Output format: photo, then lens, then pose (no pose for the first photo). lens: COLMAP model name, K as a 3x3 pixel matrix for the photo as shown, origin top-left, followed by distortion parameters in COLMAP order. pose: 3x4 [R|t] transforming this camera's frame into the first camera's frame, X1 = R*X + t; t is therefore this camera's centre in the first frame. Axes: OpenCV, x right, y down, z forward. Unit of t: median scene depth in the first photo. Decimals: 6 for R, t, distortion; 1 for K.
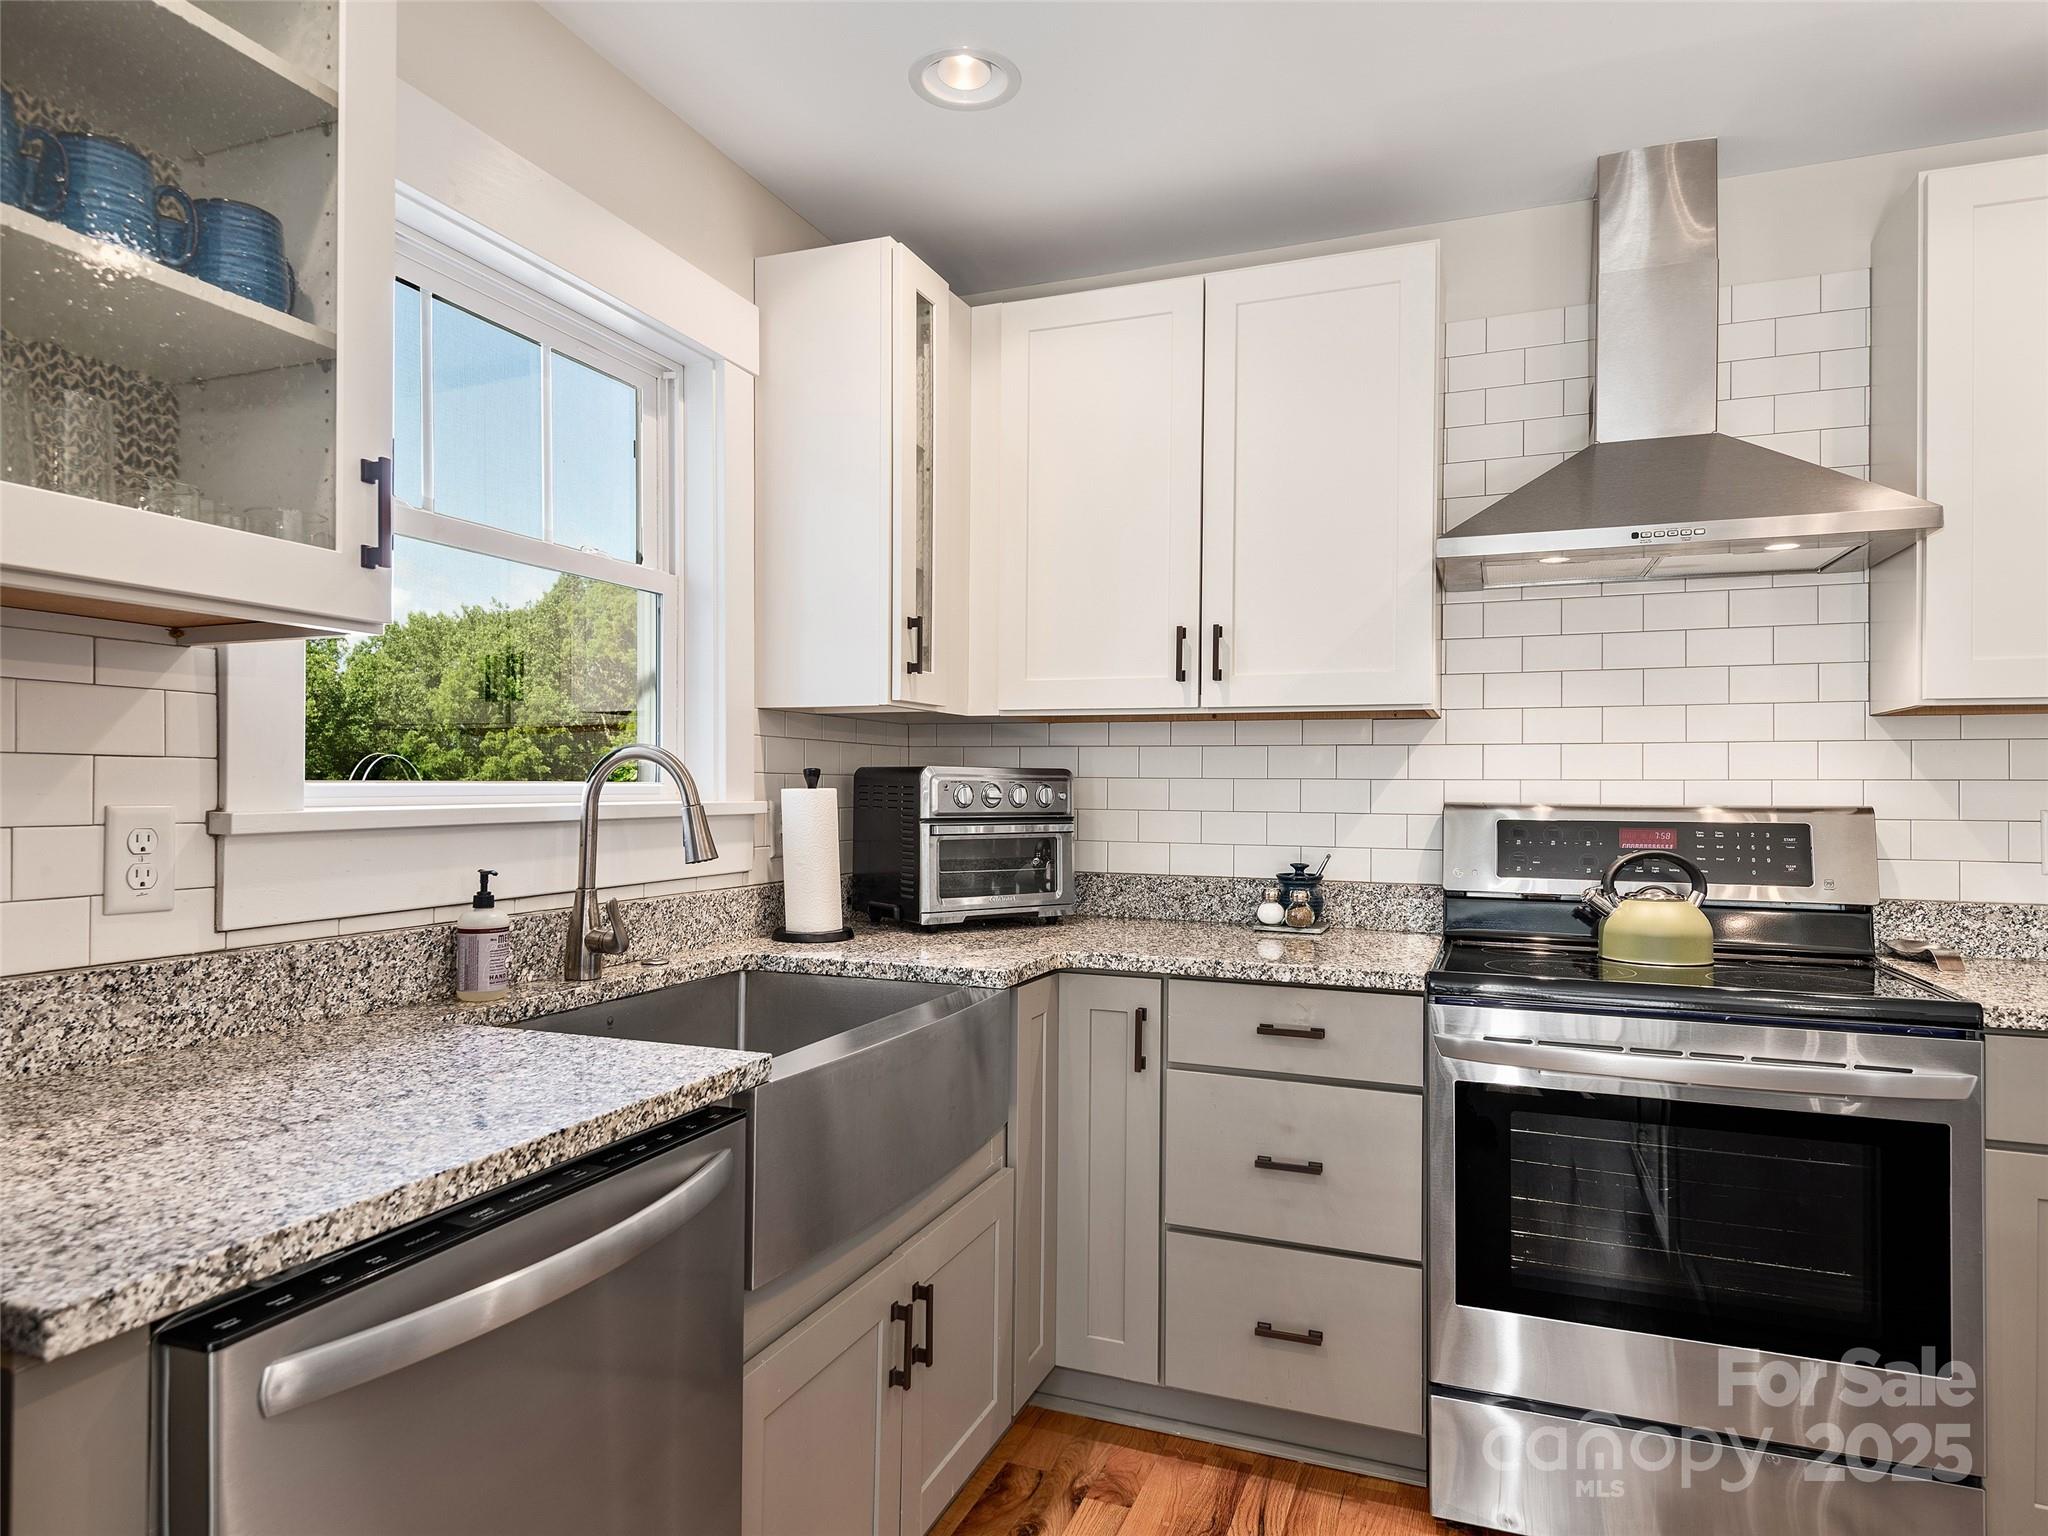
lens RADIAL K [[1238.9, 0, 1033.5], [0, 1238.9, 778.0], [0, 0, 1]] dist [0.018994, -0.002541]
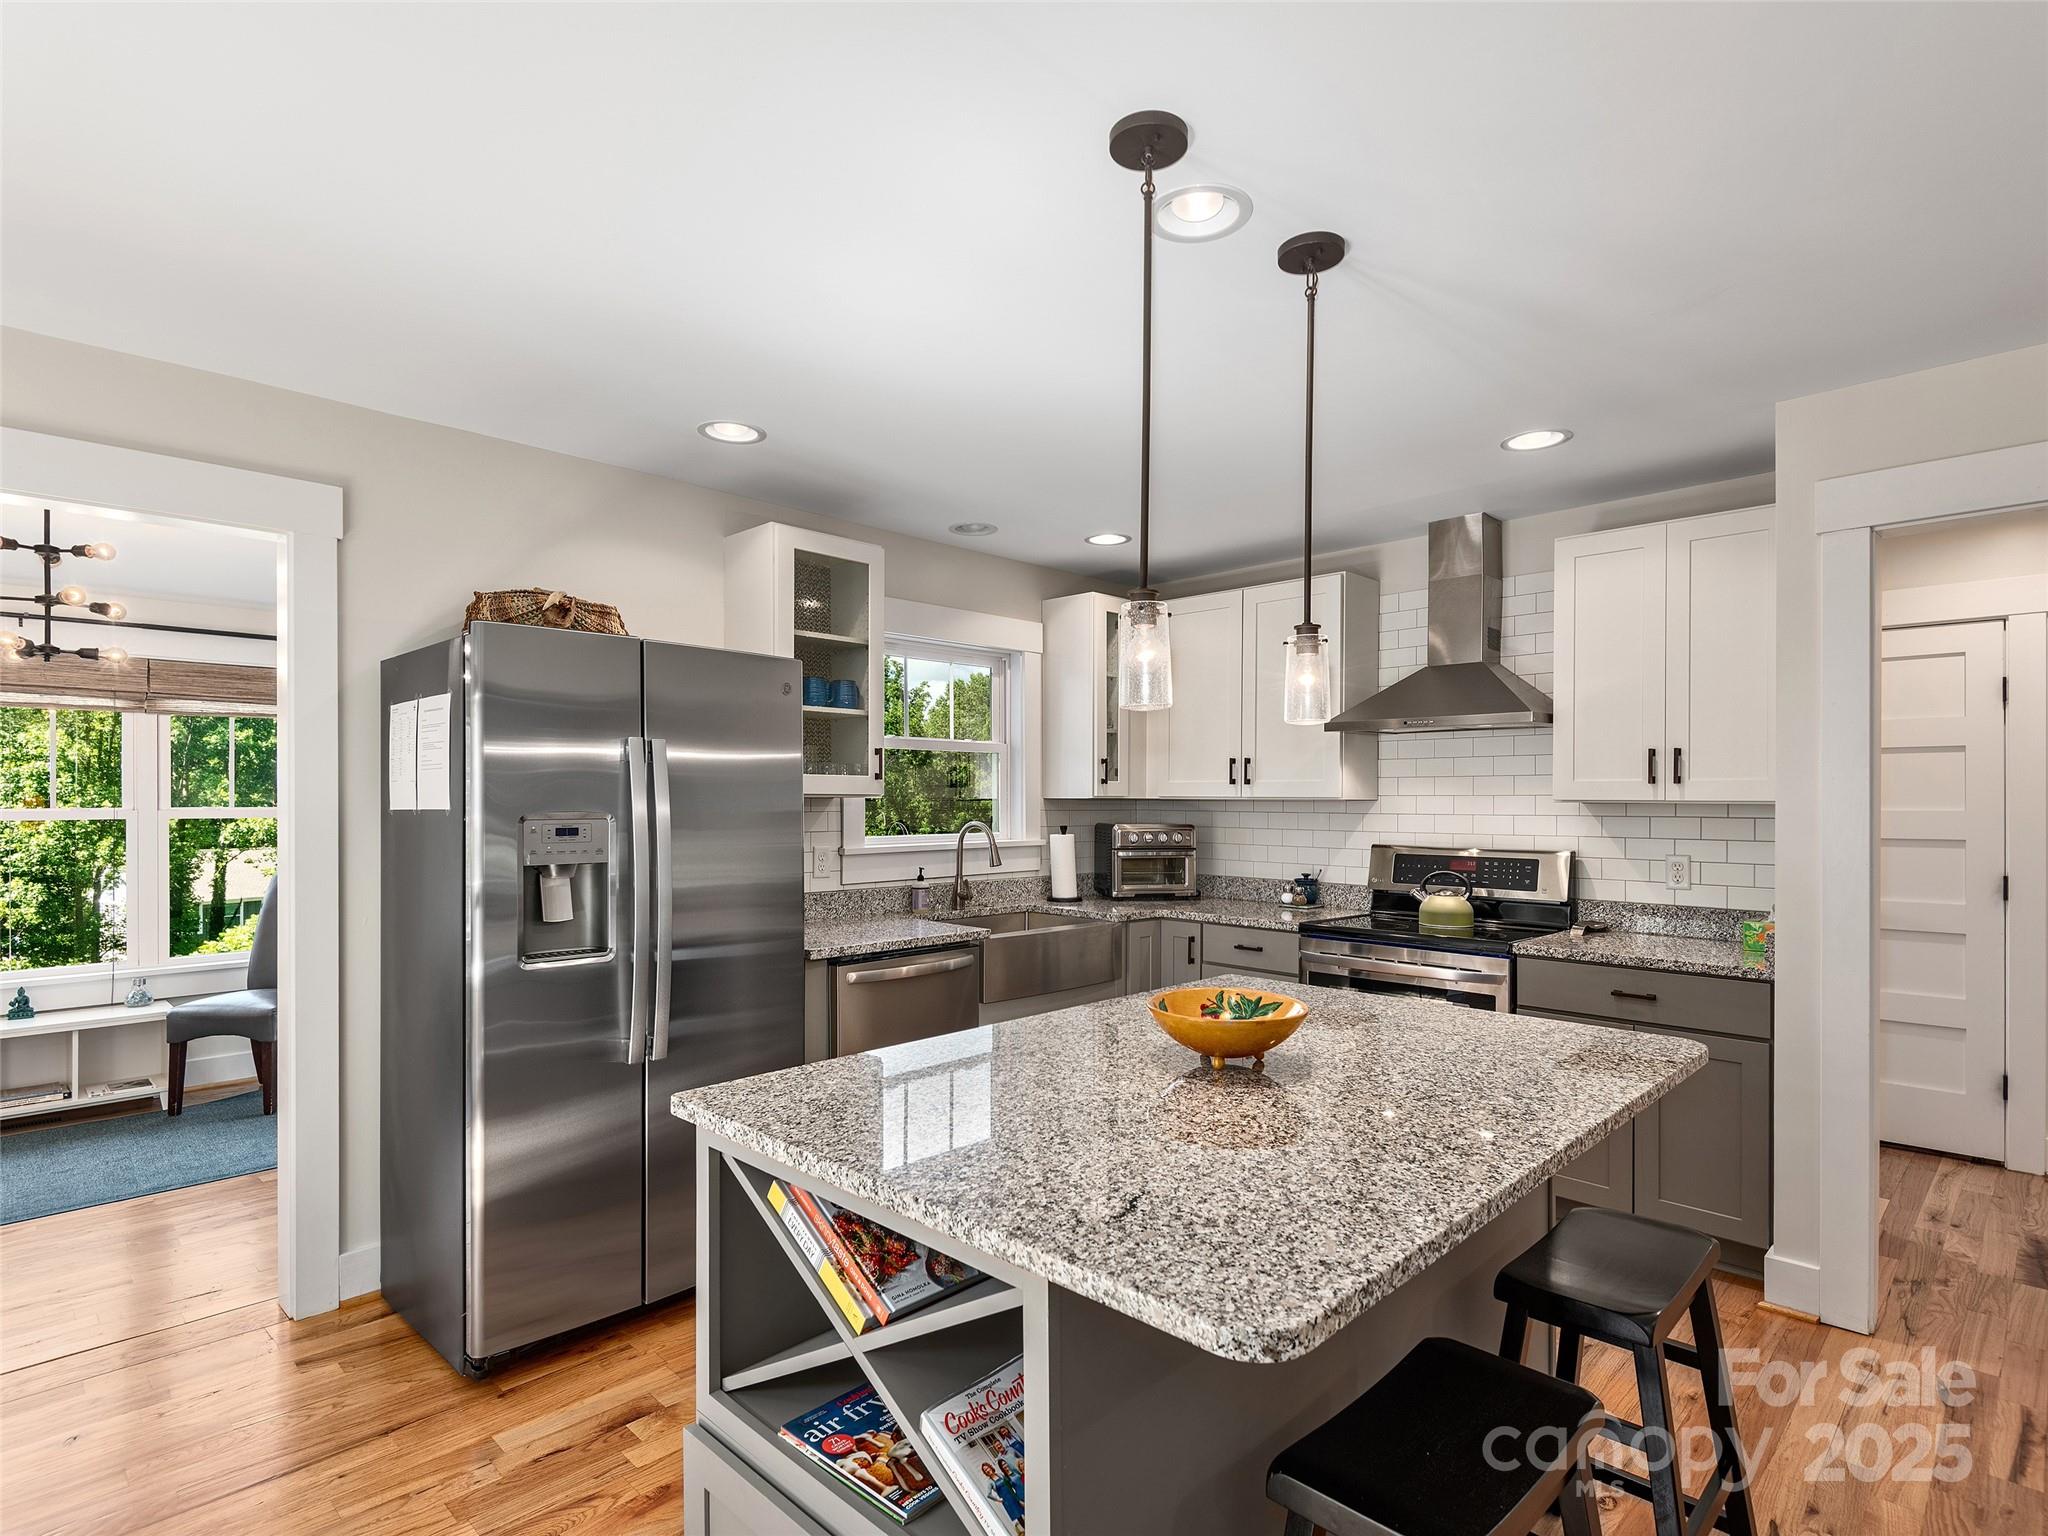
lens RADIAL K [[1046.2, 0, 1032.7], [0, 1046.2, 773.9], [0, 0, 1]] dist [0.004798, -0.003602]
pose [[0.917764, -0.011671, -0.396954, 0.536639], [0.004359, 0.999804, -0.019317, -0.066353], [0.397102, 0.015999, 0.917635, -0.788194]]
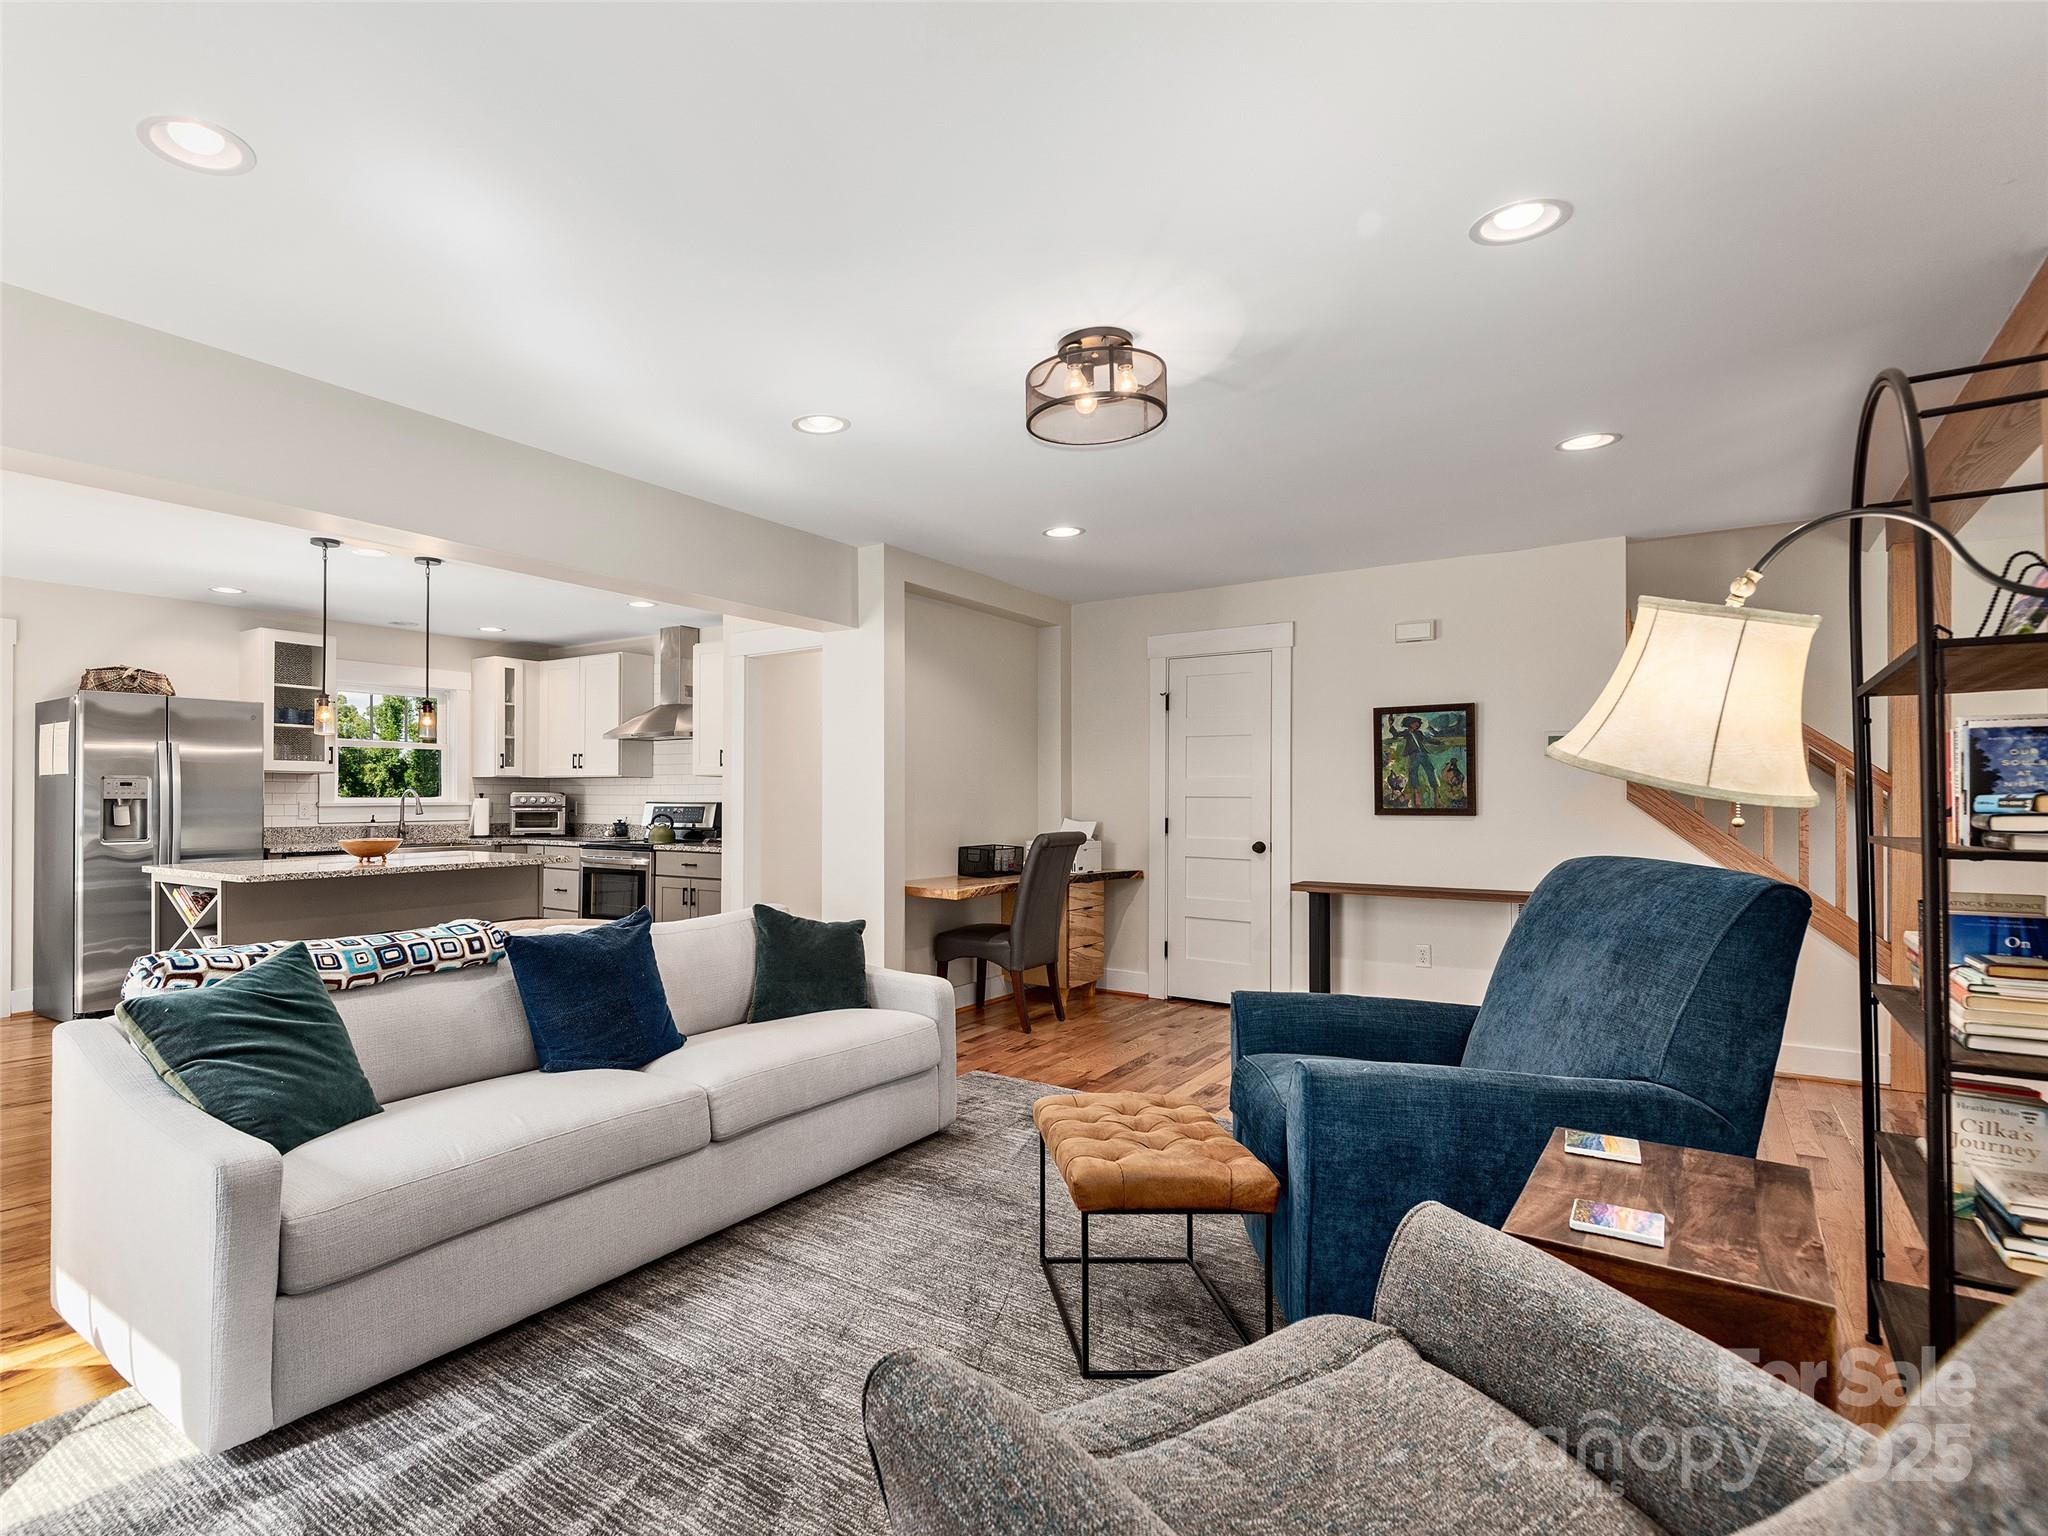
lens RADIAL K [[1061.3, 0, 946.8], [0, 1061.3, 765.6], [0, 0, 1]] dist [-0.020590, -0.000852]
pose [[0.969537, -0.012445, -0.244627, 2.026567], [0.006097, 0.999625, -0.026687, 0.002334], [0.244868, 0.024383, 0.969250, -1.817427]]
